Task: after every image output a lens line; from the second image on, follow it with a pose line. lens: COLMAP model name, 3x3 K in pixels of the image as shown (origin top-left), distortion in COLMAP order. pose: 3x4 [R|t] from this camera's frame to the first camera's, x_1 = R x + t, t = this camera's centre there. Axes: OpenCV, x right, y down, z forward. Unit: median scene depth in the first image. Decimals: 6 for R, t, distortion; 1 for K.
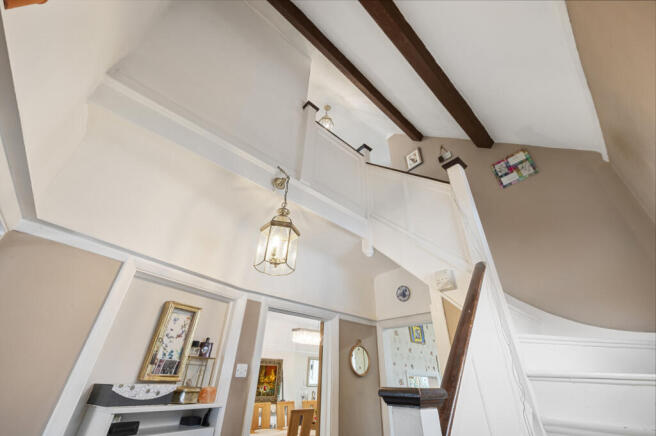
lens RADIAL K [[261.0, 0, 331.9], [0, 261.0, 211.1], [0, 0, 1]] dist [-0.000965, 0.000302]
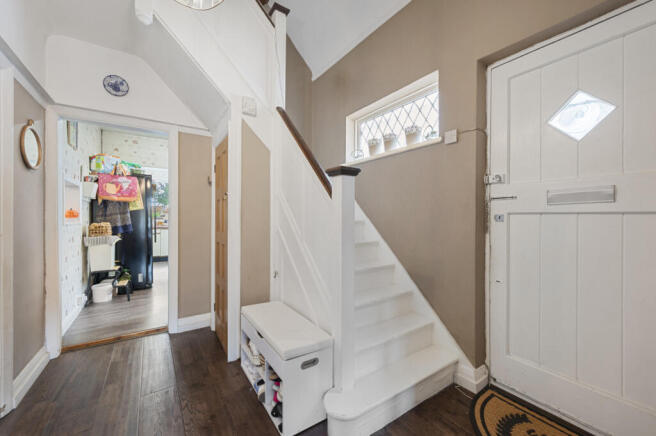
lens RADIAL K [[261.0, 0, 331.9], [0, 261.0, 211.1], [0, 0, 1]] dist [-0.000965, 0.000302]
pose [[0.135681, -0.019088, 0.990569, -0.527021], [-0.526708, 0.845434, 0.088436, 0.300337], [-0.839148, -0.533739, 0.104656, 0.266967]]
